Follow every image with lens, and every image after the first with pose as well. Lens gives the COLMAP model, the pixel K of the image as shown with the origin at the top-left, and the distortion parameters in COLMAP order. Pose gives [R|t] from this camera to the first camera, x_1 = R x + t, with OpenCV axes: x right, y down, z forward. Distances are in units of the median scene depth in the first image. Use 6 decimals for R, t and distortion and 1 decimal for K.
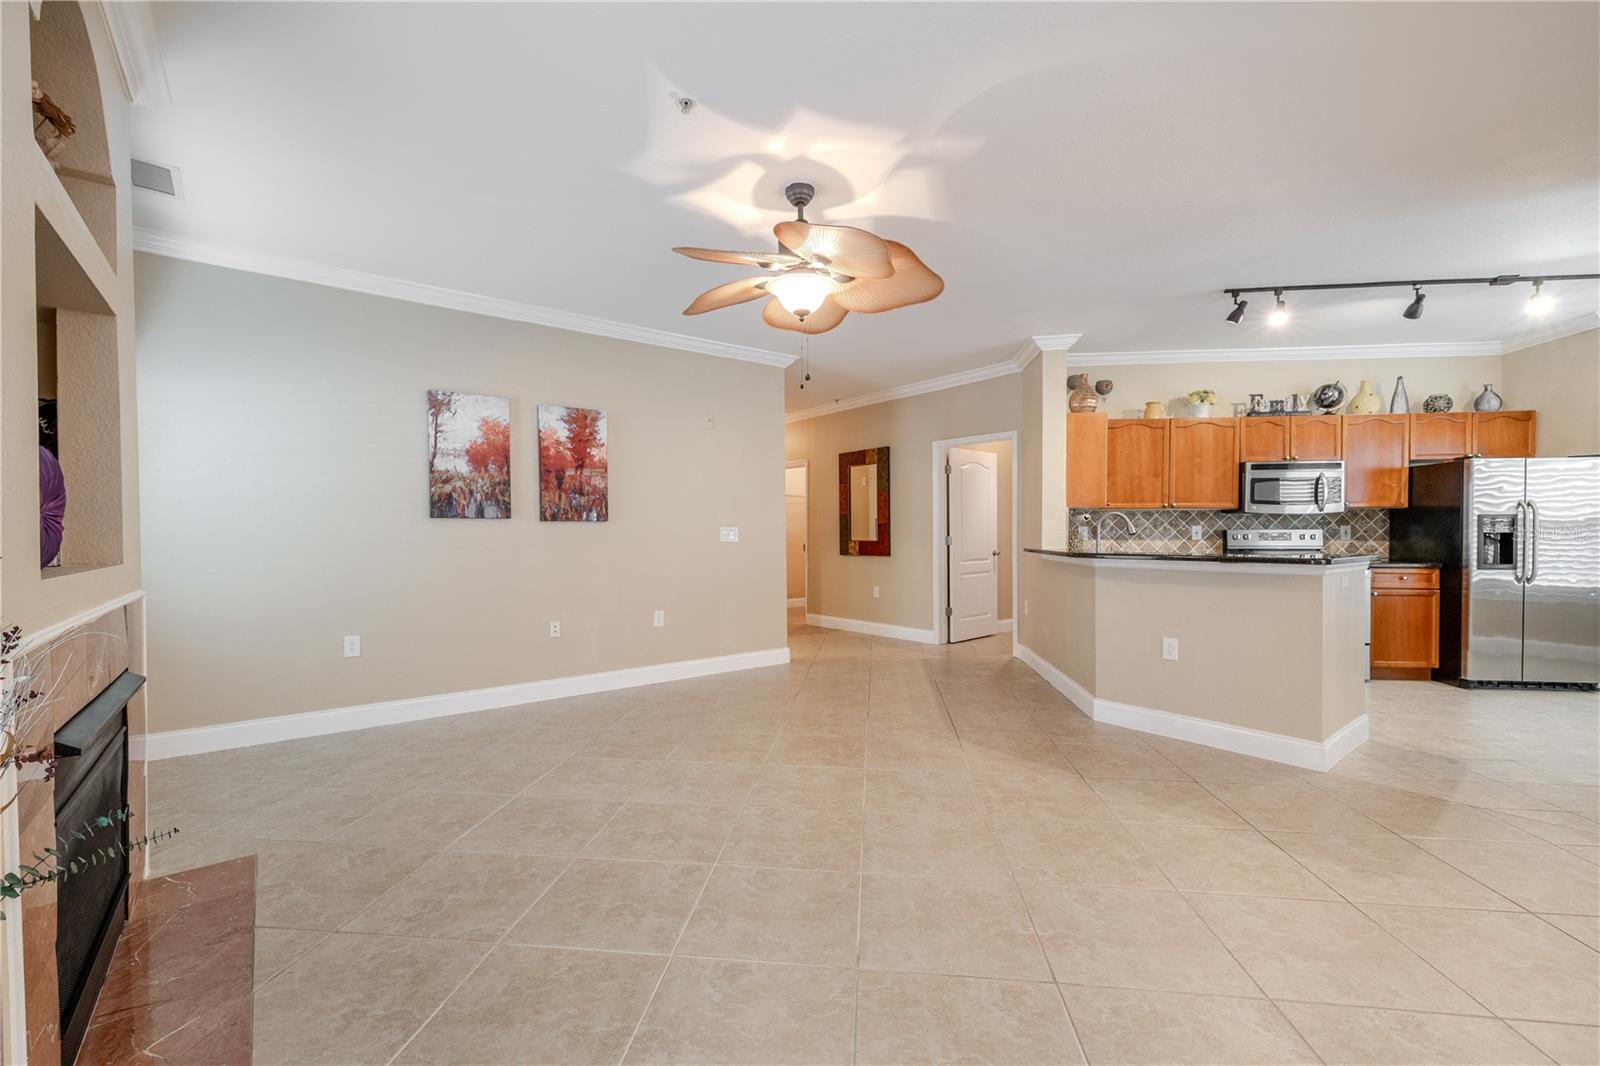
lens RADIAL K [[676.3, 0, 793.7], [0, 676.3, 540.9], [0, 0, 1]] dist [0.001365, 0.000587]
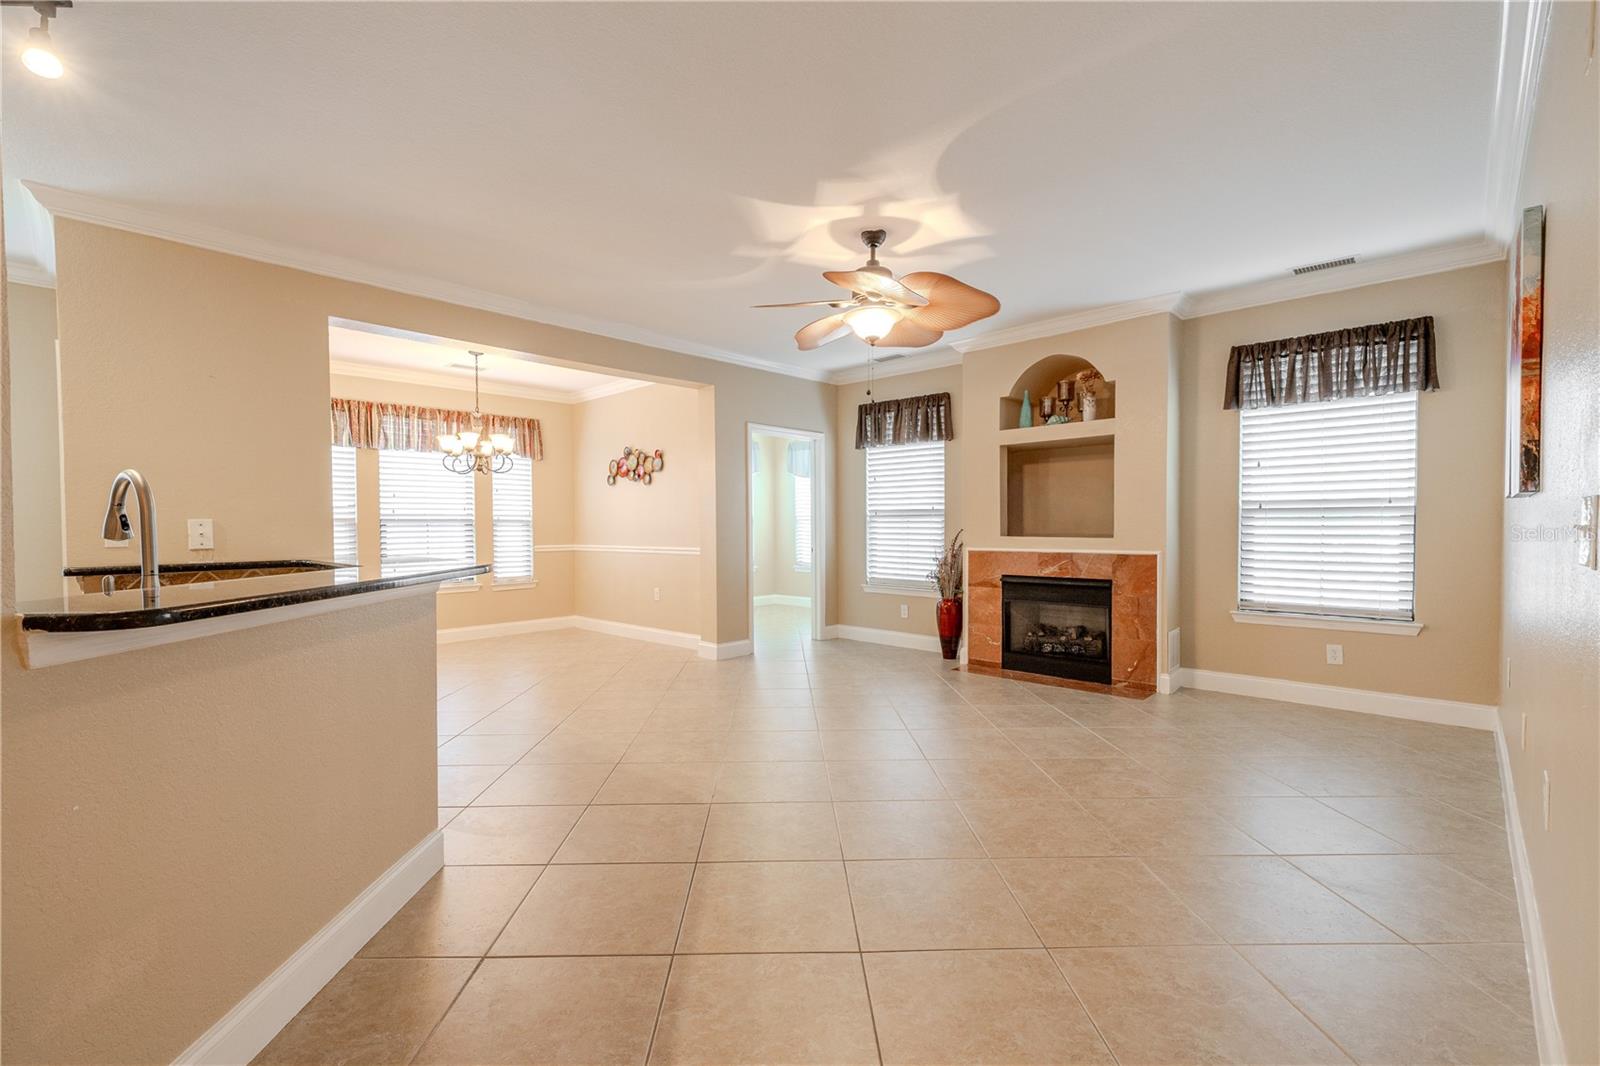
lens RADIAL K [[691.2, 0, 792.7], [0, 691.2, 541.1], [0, 0, 1]] dist [0.004595, 0.000300]
pose [[-0.989826, 0.010957, -0.141860, 0.203522], [0.006036, 0.999366, 0.035076, -0.018454], [0.142154, 0.033862, -0.989265, 1.371960]]
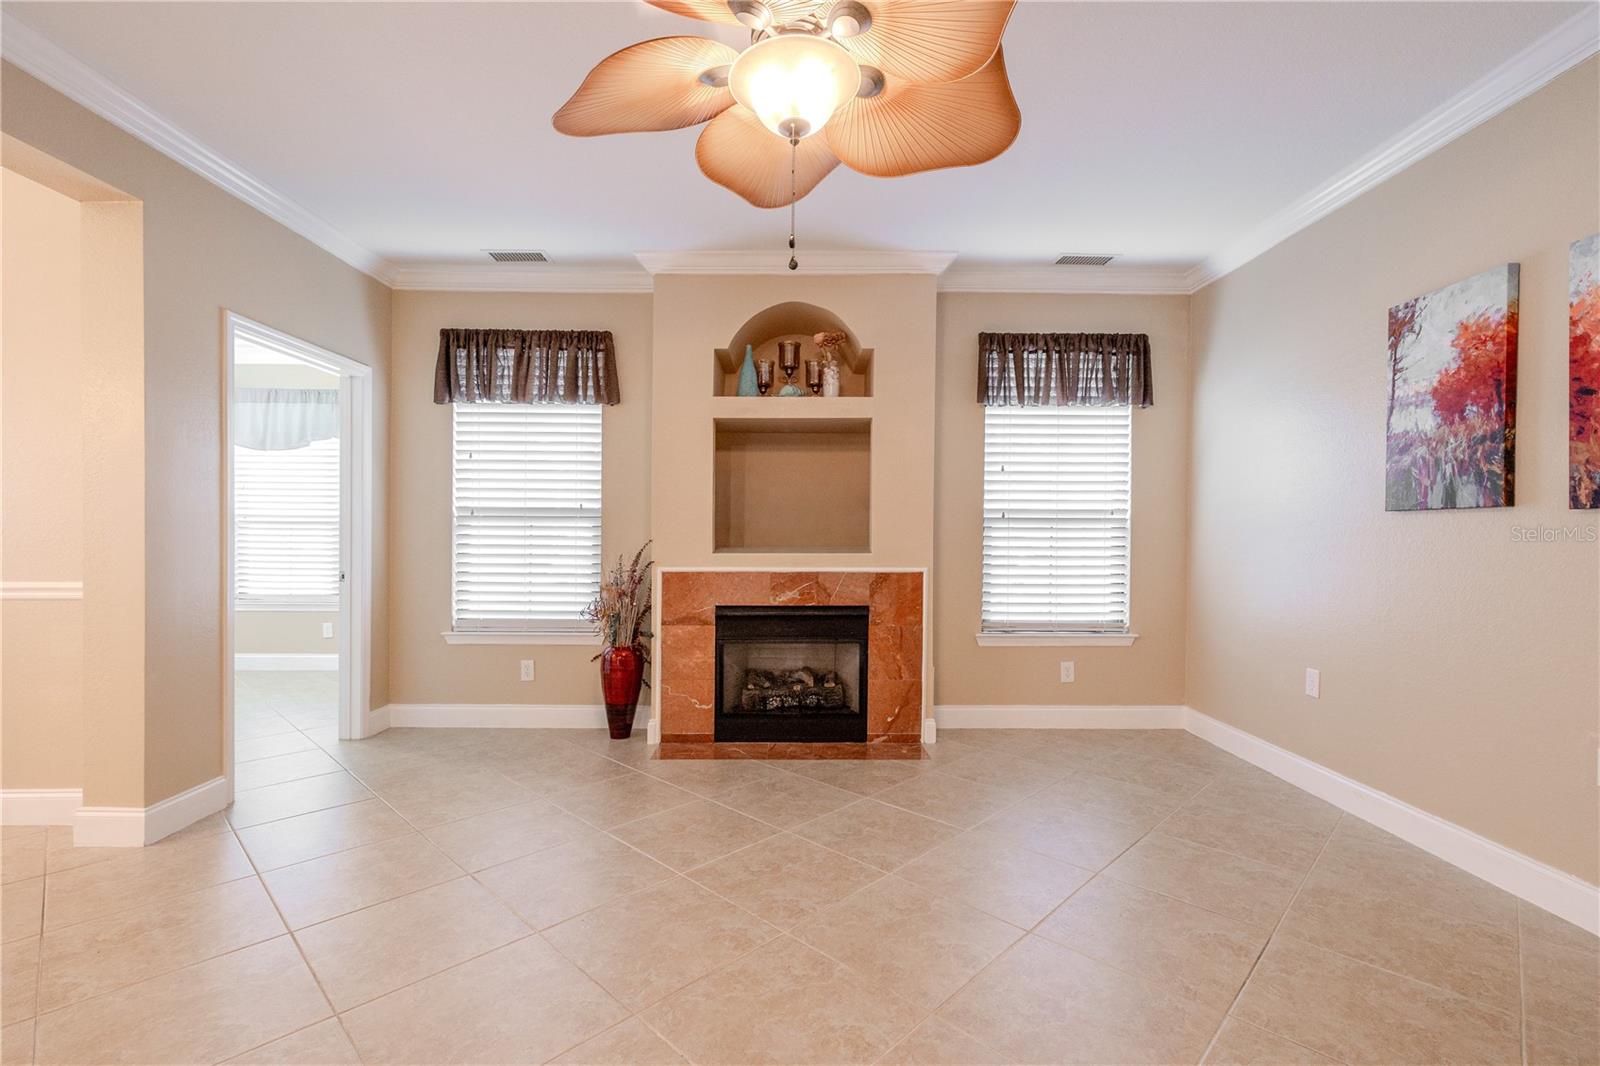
lens RADIAL K [[718.9, 0, 795.1], [0, 718.9, 541.6], [0, 0, 1]] dist [0.003273, 0.000491]
pose [[-0.613718, 0.008561, -0.789479, 0.291869], [-0.012333, 0.999715, 0.020428, -0.011598], [0.789429, 0.022274, -0.613438, 0.859624]]
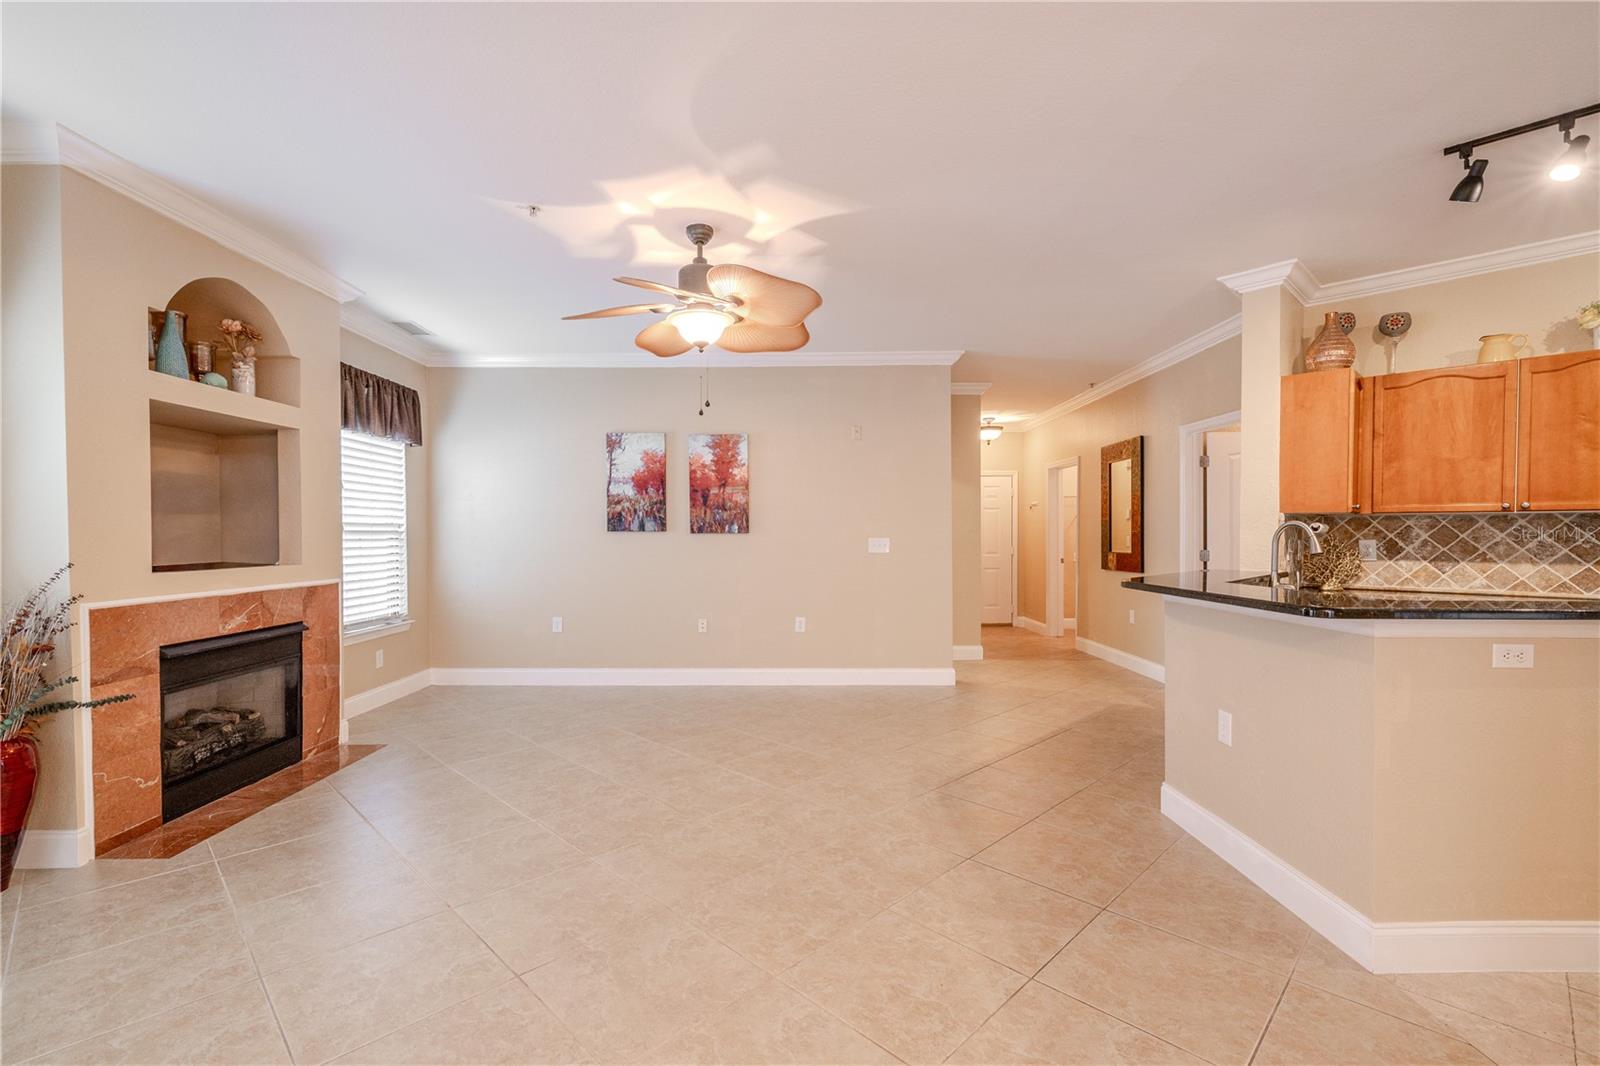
lens RADIAL K [[707.5, 0, 791.9], [0, 707.5, 541.1], [0, 0, 1]] dist [0.003895, 0.001102]
pose [[0.783849, 0.009255, -0.620883, 0.516175], [-0.010224, 0.999946, 0.001998, -0.019221], [0.620868, 0.004782, 0.783901, 0.135705]]
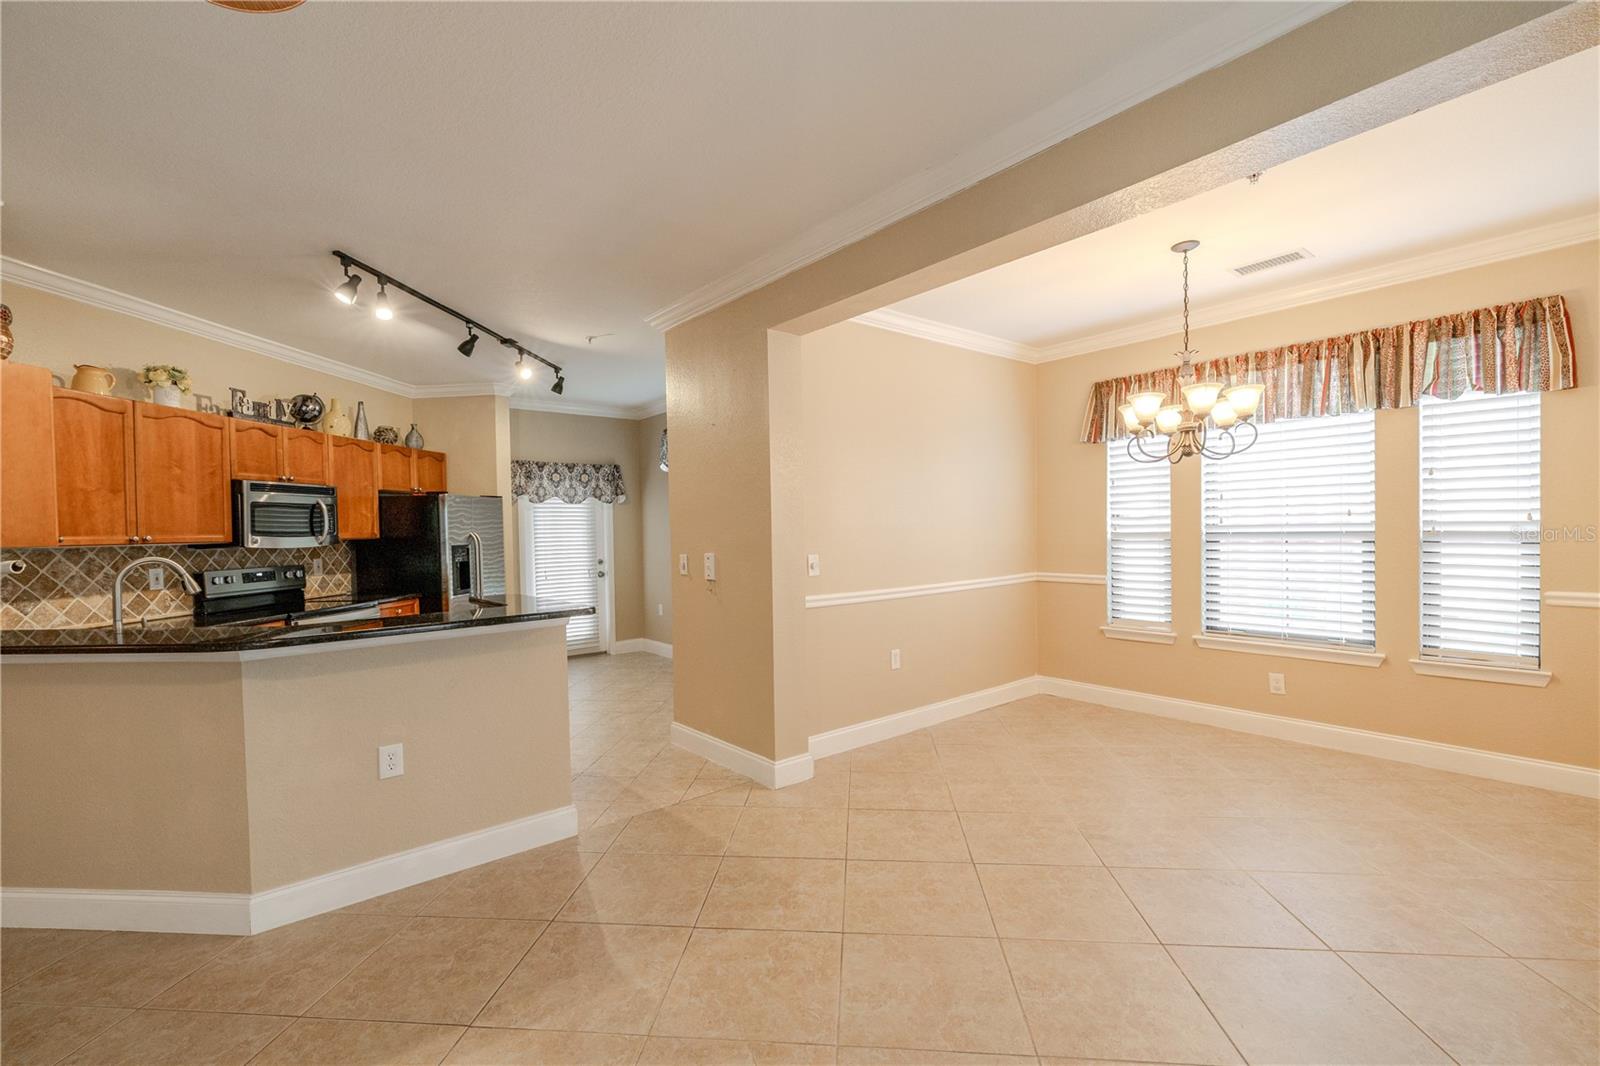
lens RADIAL K [[691.2, 0, 792.7], [0, 691.2, 541.1], [0, 0, 1]] dist [0.004595, 0.000300]
pose [[-0.016782, -0.018691, 0.999684, -0.112921], [0.037581, 0.999107, 0.019312, -0.047122], [-0.999153, 0.037893, -0.016065, 0.471337]]
